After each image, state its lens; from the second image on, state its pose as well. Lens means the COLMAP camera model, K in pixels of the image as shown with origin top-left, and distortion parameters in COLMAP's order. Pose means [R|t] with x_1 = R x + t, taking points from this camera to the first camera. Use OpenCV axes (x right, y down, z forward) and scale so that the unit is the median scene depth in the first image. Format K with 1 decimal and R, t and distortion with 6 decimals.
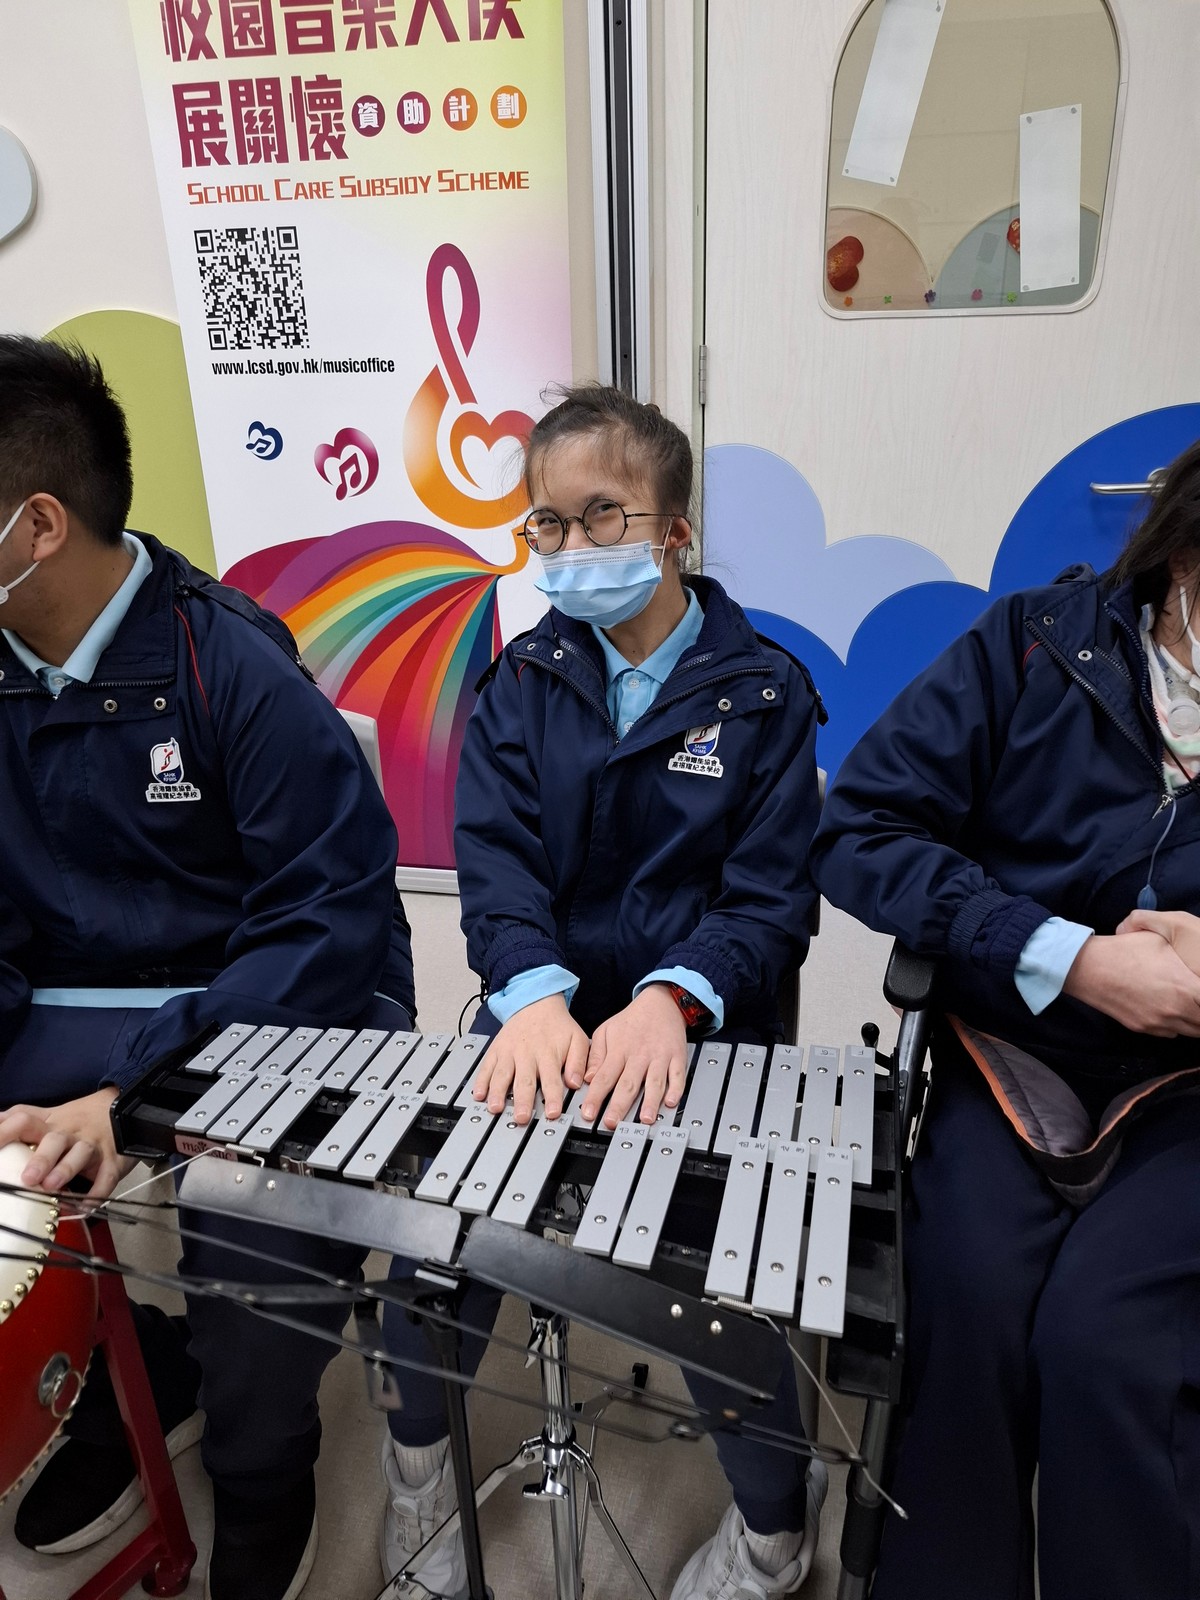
lens RADIAL K [[1135.6, 0, 621.0], [0, 1135.6, 816.2], [0, 0, 1]] dist [0.023254, -0.025155]
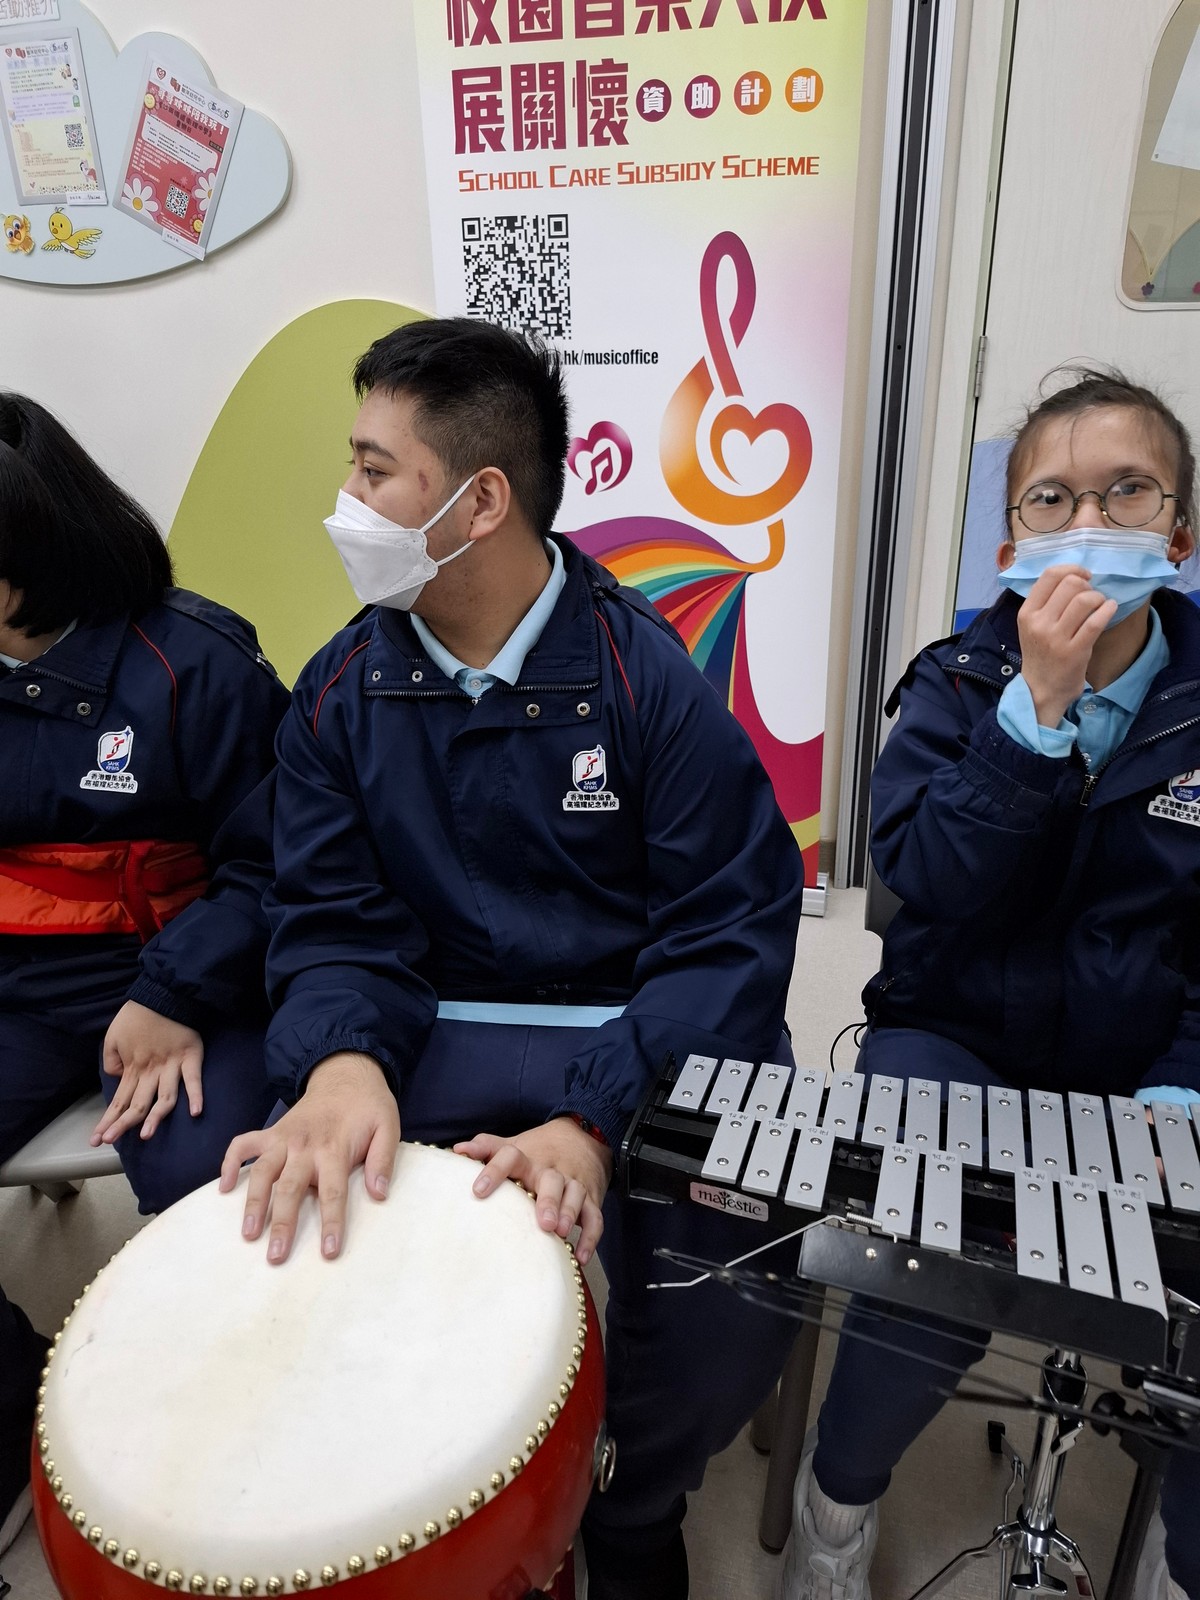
lens RADIAL K [[1135.6, 0, 621.8], [0, 1135.6, 809.5], [0, 0, 1]] dist [0.023254, -0.025155]
pose [[0.997802, 0.030751, -0.058706, -0.172166], [-0.030710, 0.999527, 0.001601, -0.009301], [0.058727, 0.000205, 0.998274, 0.025792]]
